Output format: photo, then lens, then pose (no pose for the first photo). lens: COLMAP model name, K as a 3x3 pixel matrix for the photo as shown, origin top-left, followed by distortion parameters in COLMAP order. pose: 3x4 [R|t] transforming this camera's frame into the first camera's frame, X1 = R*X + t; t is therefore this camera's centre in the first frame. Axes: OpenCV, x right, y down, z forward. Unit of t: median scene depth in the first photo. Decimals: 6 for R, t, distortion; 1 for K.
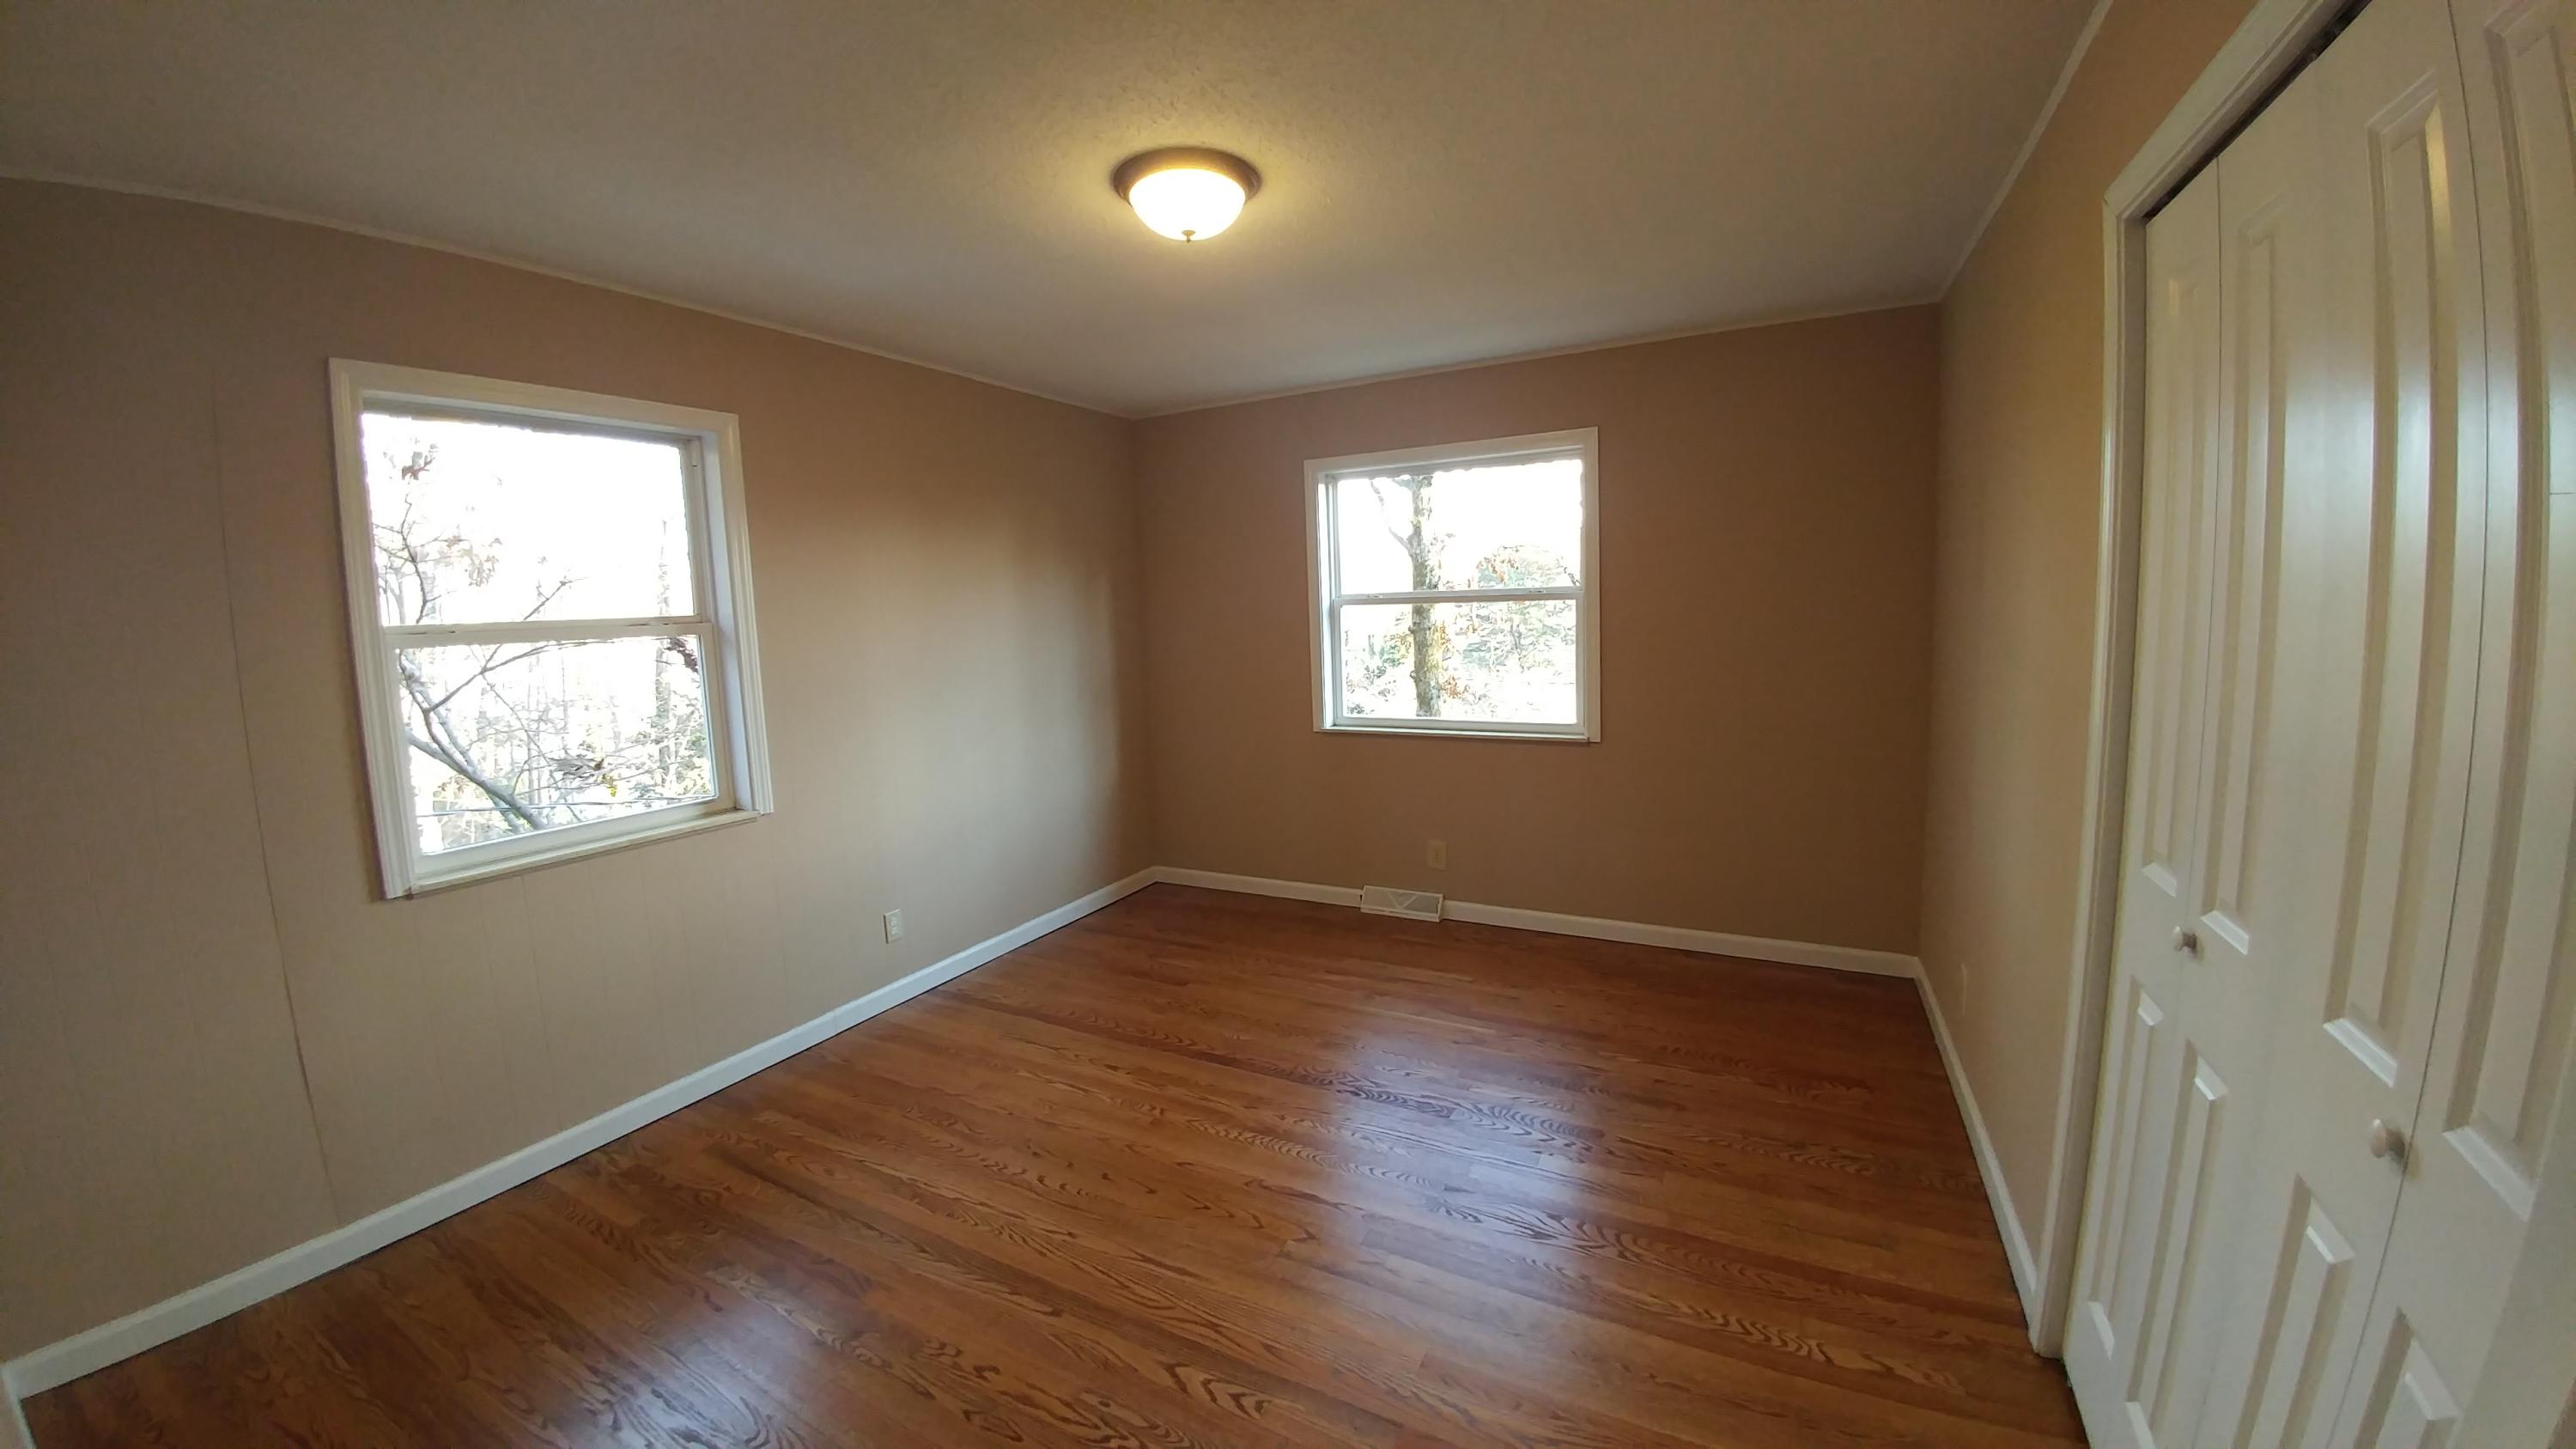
lens RADIAL K [[930.6, 0, 1271.4], [0, 930.6, 707.4], [0, 0, 1]] dist [-0.030755, -0.011071]
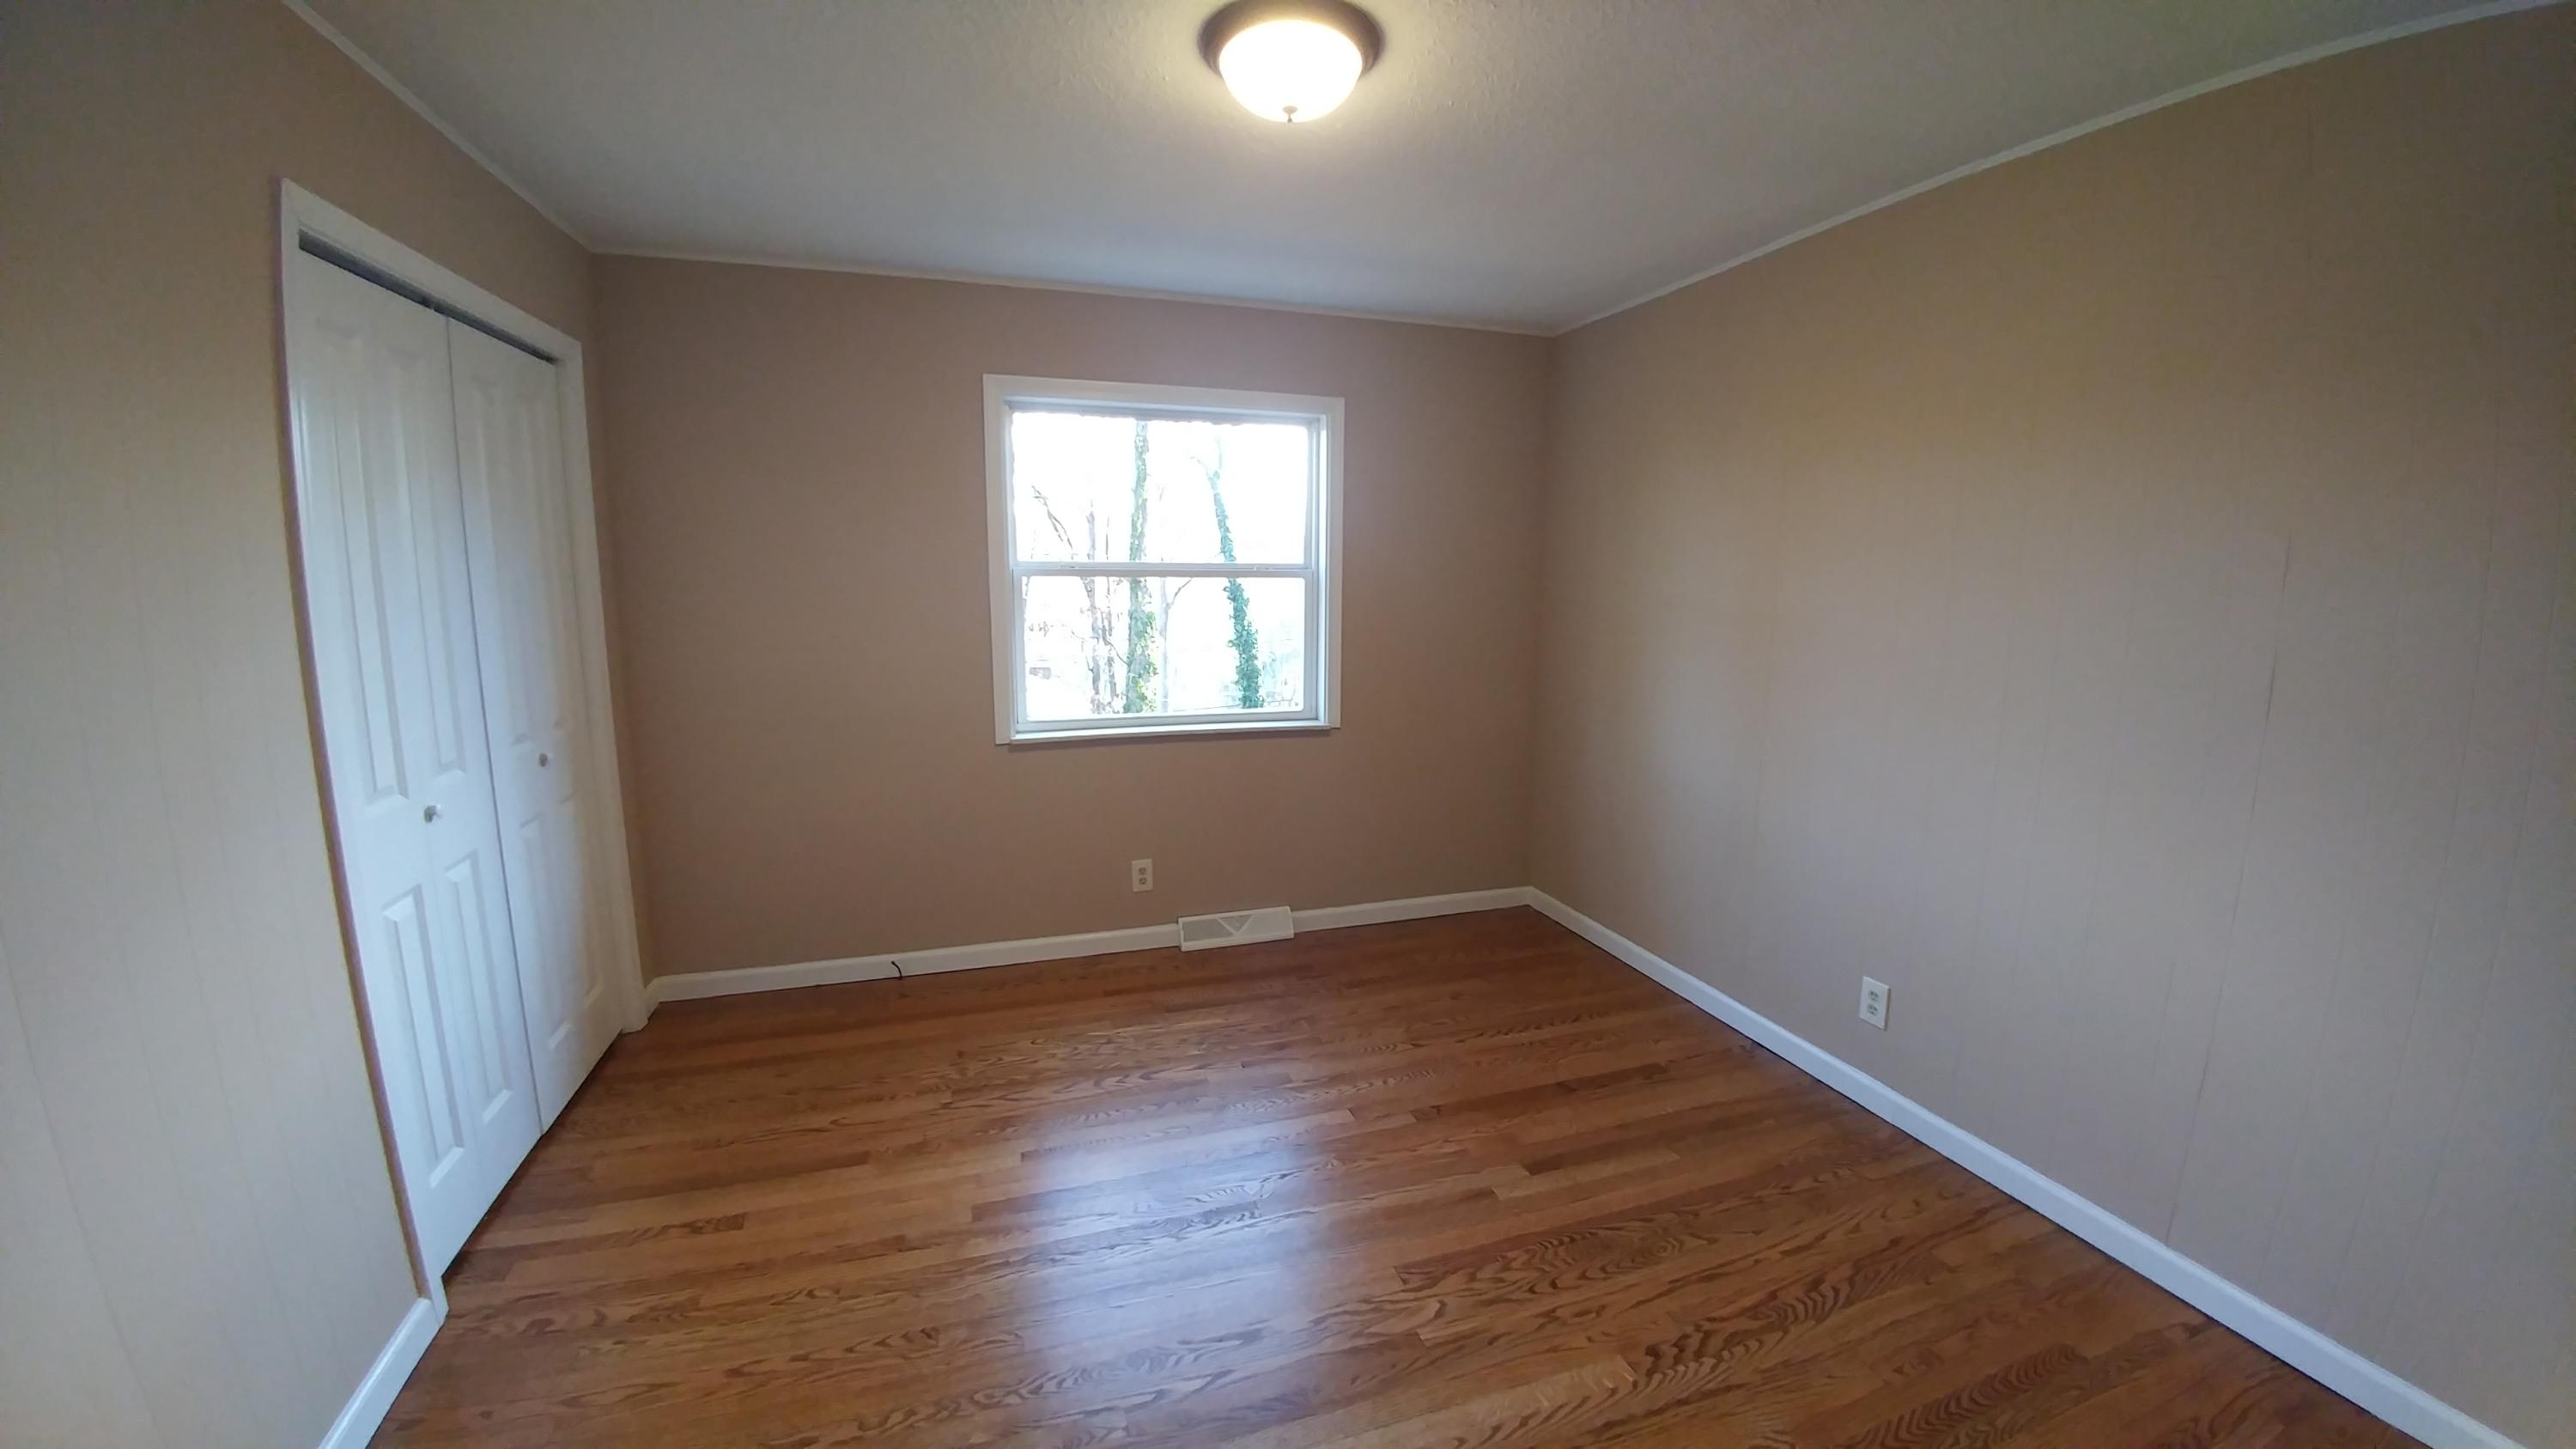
lens RADIAL K [[1101.3, 0, 1288.2], [0, 1101.3, 728.2], [0, 0, 1]] dist [0.000193, -0.000012]
pose [[0.667398, -0.073910, 0.741024, -0.511721], [0.059353, 0.997177, 0.046002, -0.015672], [-0.742332, 0.013280, 0.669901, 0.255118]]
